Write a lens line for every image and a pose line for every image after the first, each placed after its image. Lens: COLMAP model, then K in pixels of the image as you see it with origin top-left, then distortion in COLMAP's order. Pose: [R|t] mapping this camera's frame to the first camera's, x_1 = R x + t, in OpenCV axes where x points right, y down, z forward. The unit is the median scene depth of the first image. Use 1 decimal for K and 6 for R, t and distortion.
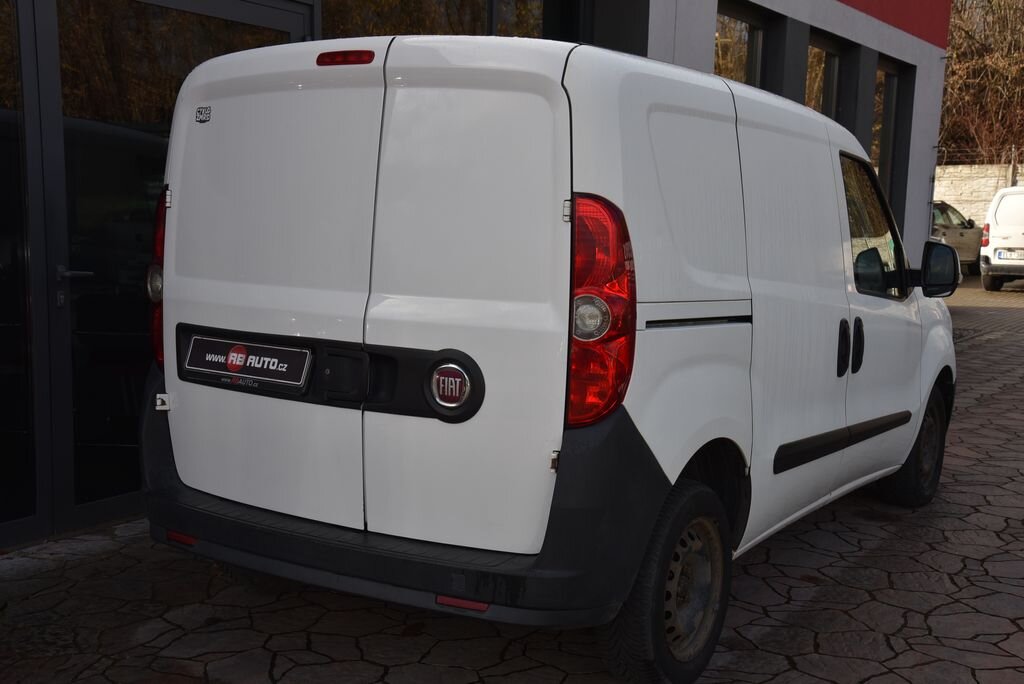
lens RADIAL K [[1181.3, 0, 510.8], [0, 1181.3, 351.3], [0, 0, 1]] dist [0.146658, 0.000000]
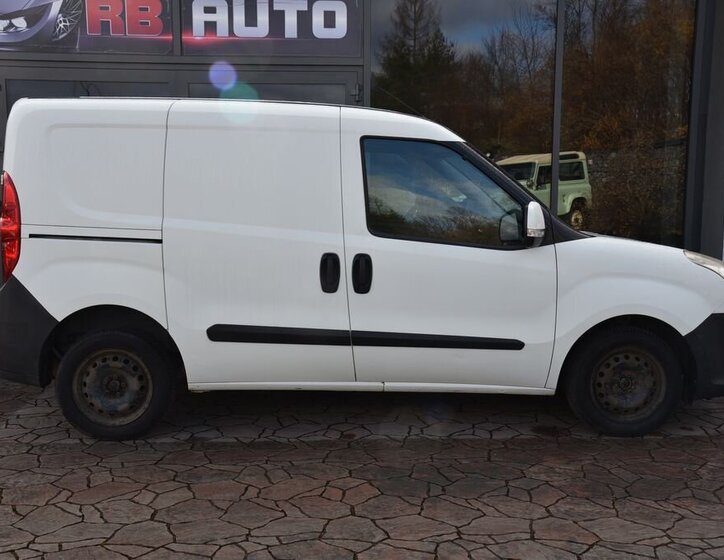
lens RADIAL K [[875.3, 0, 361.0], [0, 875.3, 281.9], [0, 0, 1]] dist [0.071939, 0.000000]
pose [[0.569819, 0.065394, -0.819164, 1.472991], [-0.085573, 0.996131, 0.019996, -0.019951], [0.817303, 0.058704, 0.573210, 0.537036]]
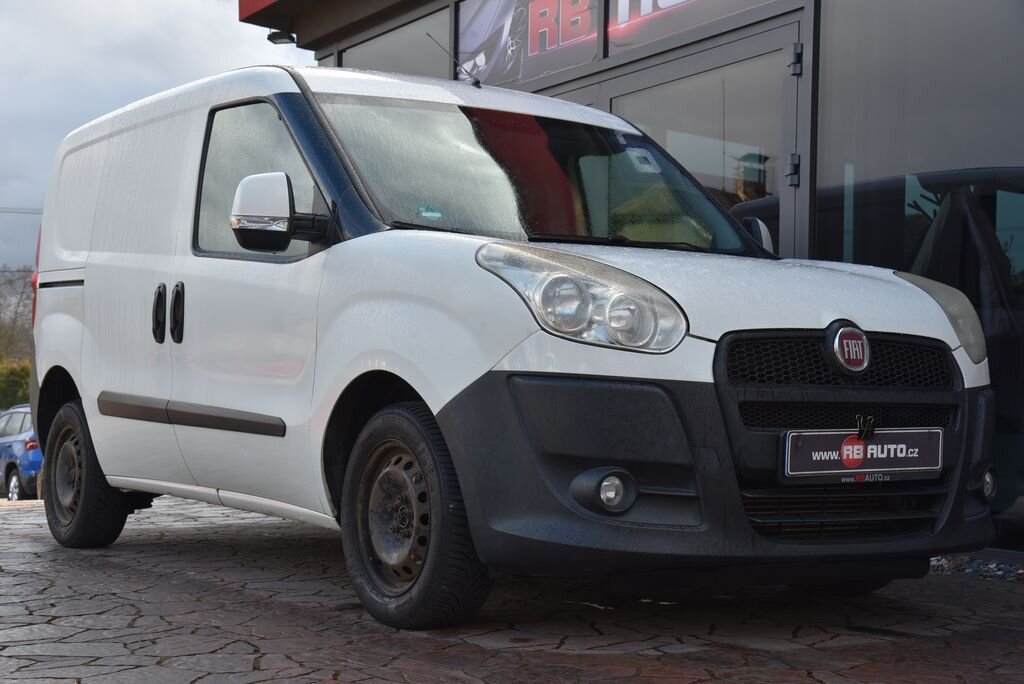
lens RADIAL K [[1524.1, 0, 511.0], [0, 1524.1, 344.2], [0, 0, 1]] dist [0.314461, 0.000000]
pose [[-0.414528, -0.065135, -0.907703, 1.643152], [-0.127597, 0.991742, -0.012894, 0.002870], [0.901047, 0.110475, -0.419416, 2.257649]]
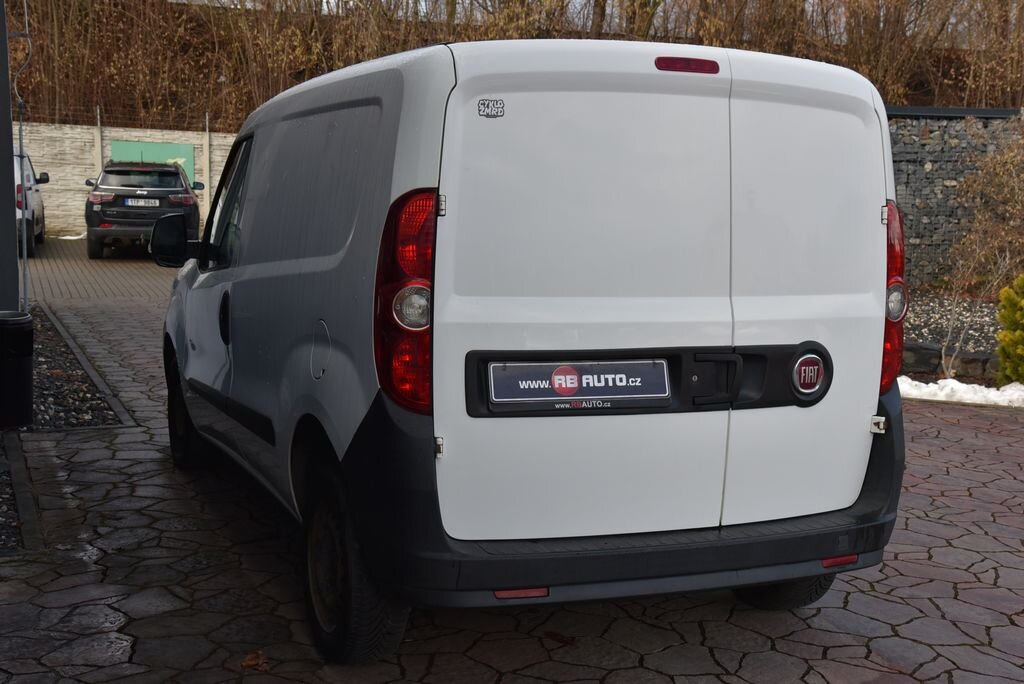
lens RADIAL K [[1290.7, 0, 520.5], [0, 1290.7, 355.5], [0, 0, 1]] dist [0.220049, 0.000000]
pose [[0.548250, -0.109995, 0.829049, -1.095625], [0.084541, 0.993524, 0.075909, -0.093834], [-0.832030, 0.028471, 0.553999, 0.490104]]
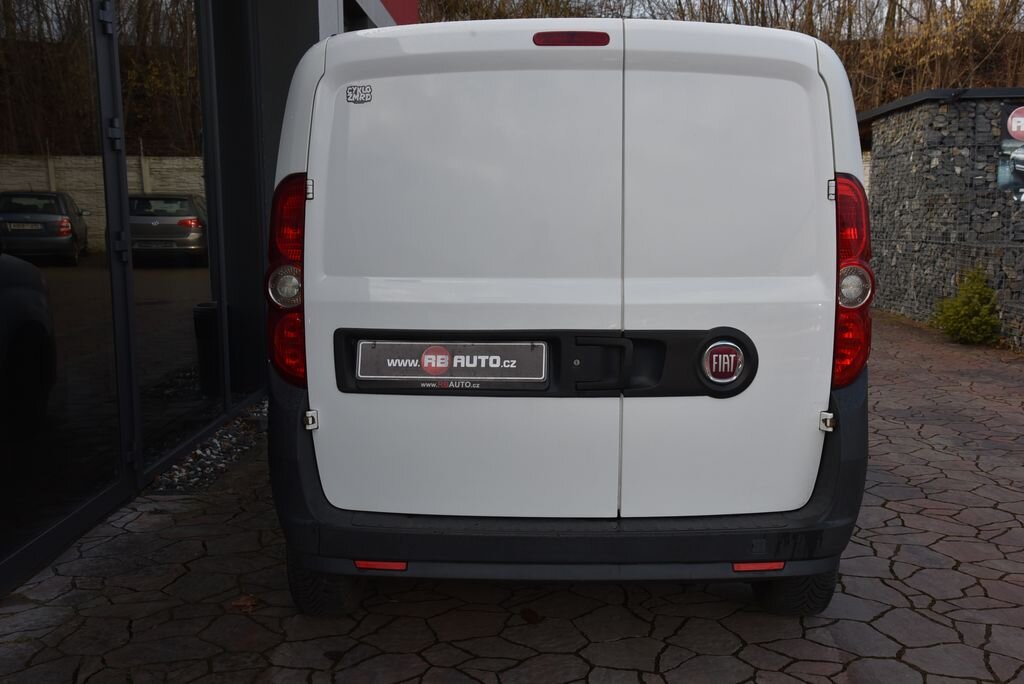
lens RADIAL K [[1089.3, 0, 518.5], [0, 1089.3, 351.5], [0, 0, 1]] dist [0.122765, 0.000000]
pose [[0.843803, -0.092879, 0.528554, -0.638243], [0.082710, 0.995649, 0.042915, -0.032727], [-0.530240, 0.007505, 0.847814, 0.253835]]
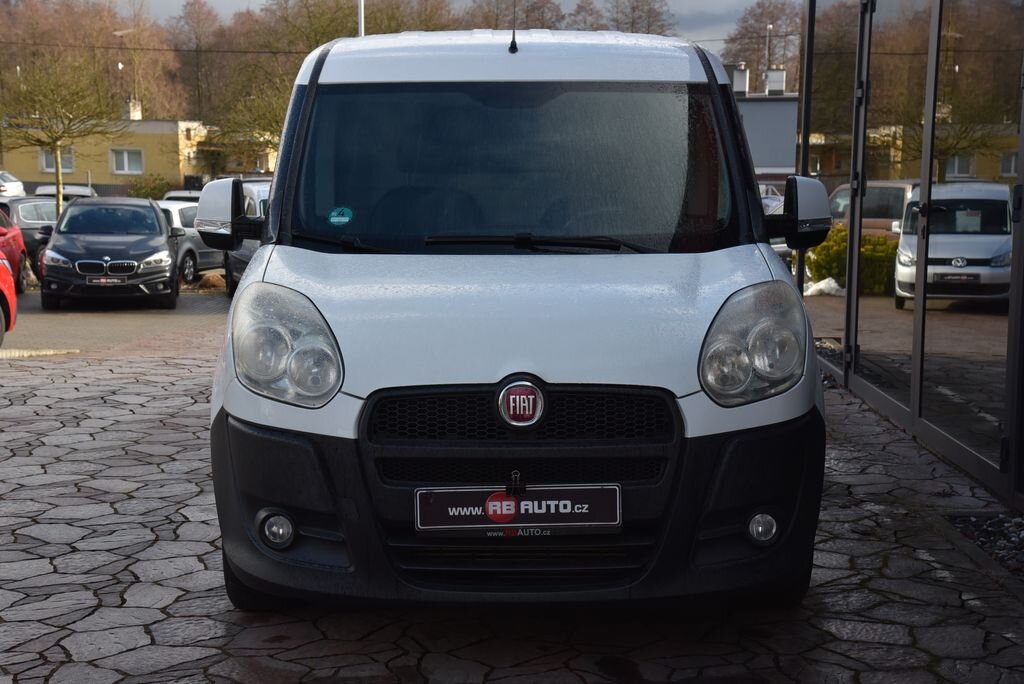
lens RADIAL K [[1699.6, 0, 513.4], [0, 1699.6, 341.4], [0, 0, 1]] dist [0.273377, 0.000000]
pose [[-0.837936, 0.040123, -0.544292, 1.201841], [-0.084626, 0.975680, 0.202204, -0.338186], [0.539168, 0.215495, -0.814162, 3.017134]]
